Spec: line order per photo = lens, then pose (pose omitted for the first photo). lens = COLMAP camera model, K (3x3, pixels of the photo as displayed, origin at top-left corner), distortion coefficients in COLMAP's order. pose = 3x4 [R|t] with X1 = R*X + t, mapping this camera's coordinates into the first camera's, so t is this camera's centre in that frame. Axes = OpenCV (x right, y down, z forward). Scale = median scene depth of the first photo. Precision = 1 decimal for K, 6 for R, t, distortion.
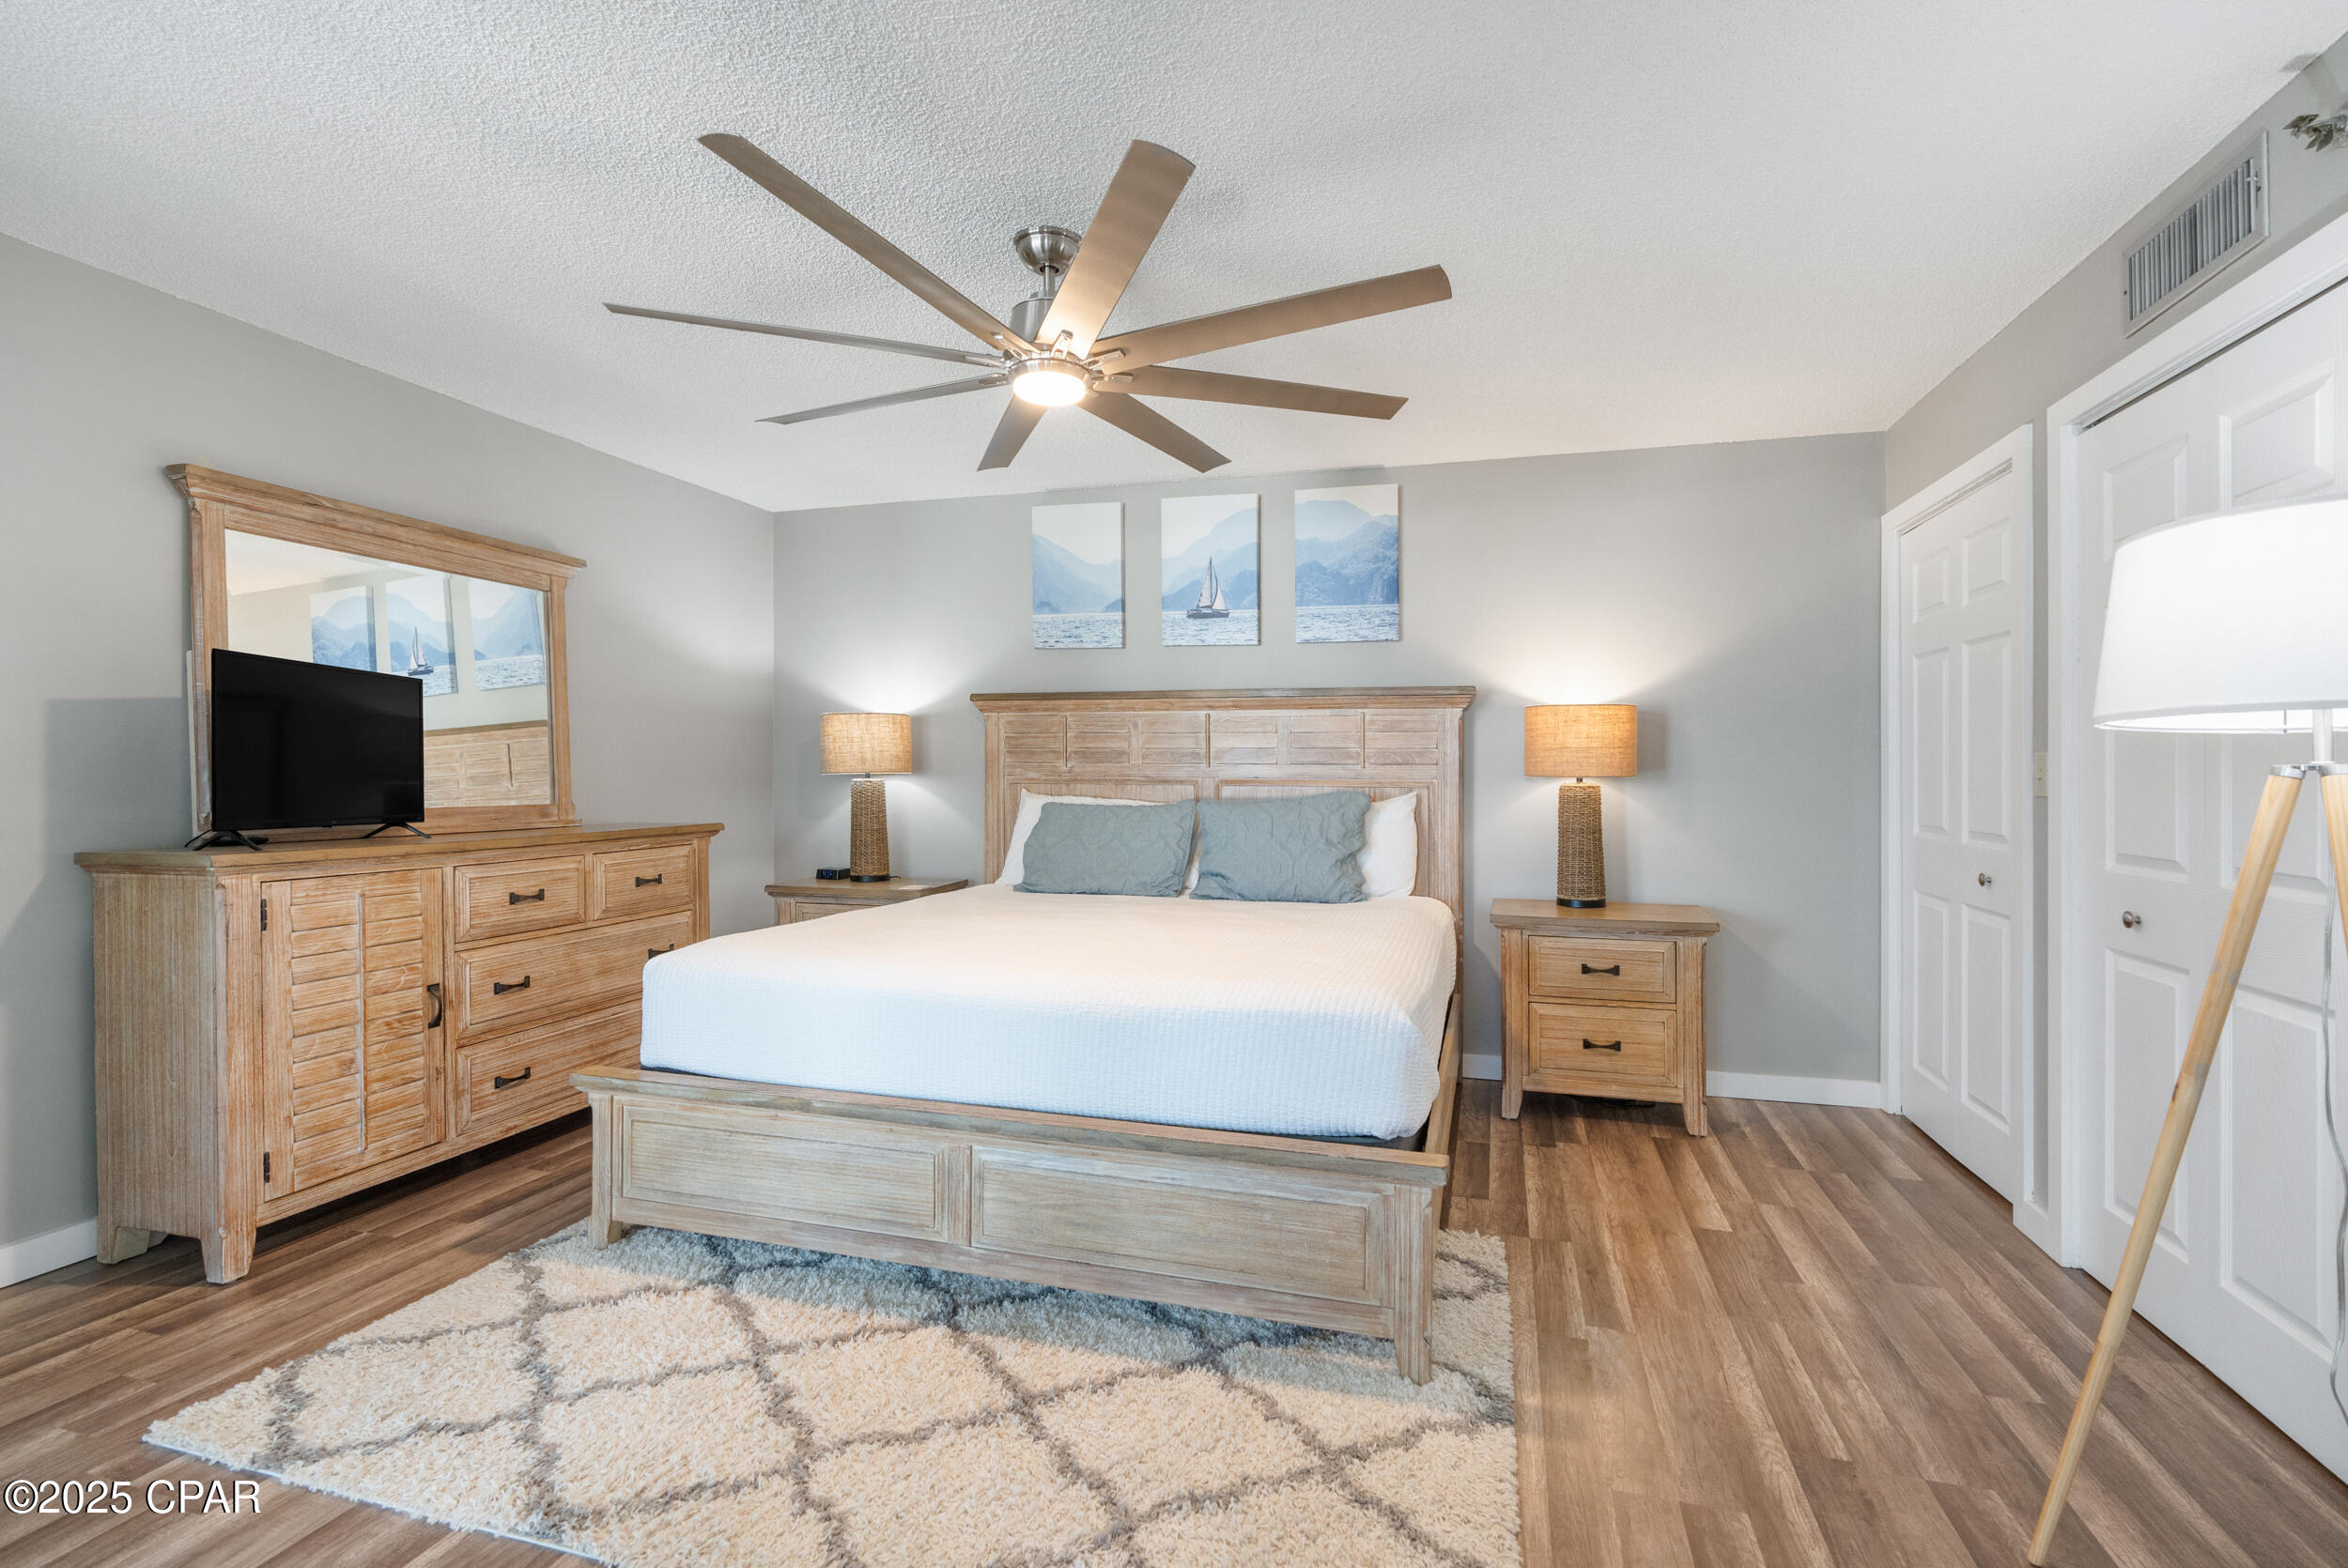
lens RADIAL K [[1062.1, 0, 1176.2], [0, 1062.1, 787.0], [0, 0, 1]] dist [-0.011477, 0.007112]
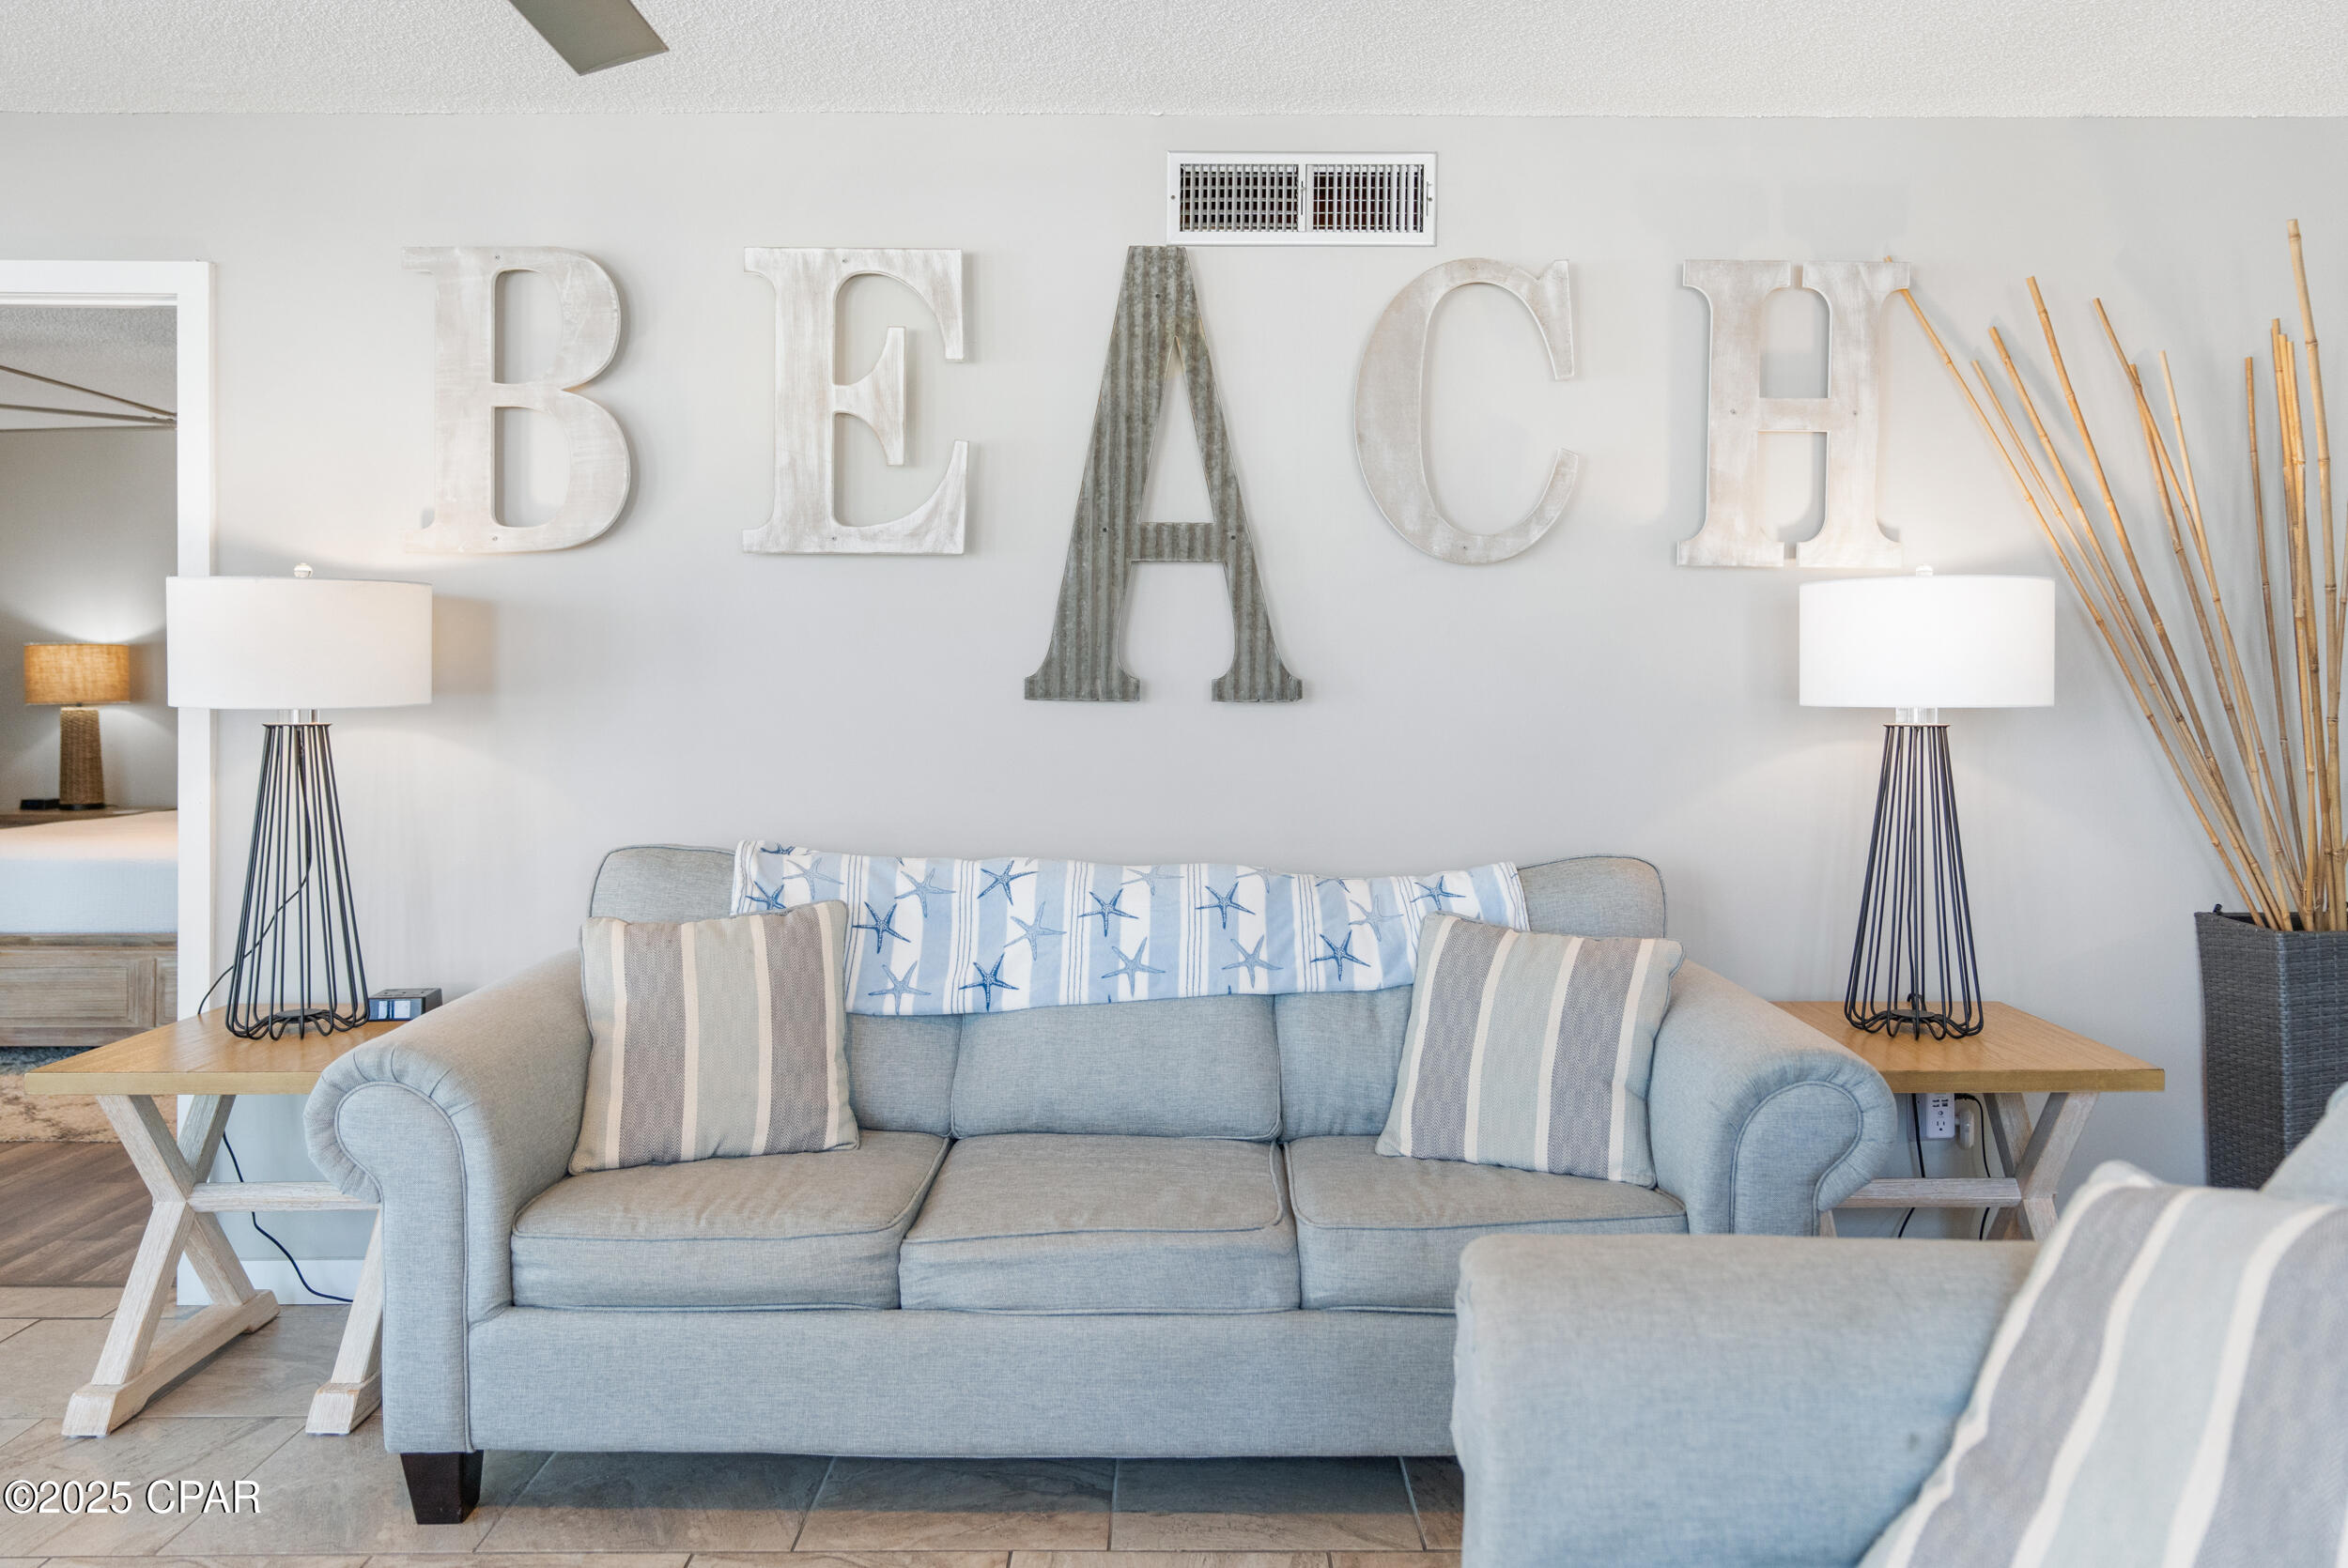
lens RADIAL K [[1722.6, 0, 1218.6], [0, 1722.6, 697.0], [0, 0, 1]] dist [0.008859, -0.007605]
pose [[0.956916, -0.006551, 0.290289, 0.271082], [0.008793, 0.999941, -0.006420, 0.001668], [-0.290230, 0.008696, 0.956917, -0.891266]]
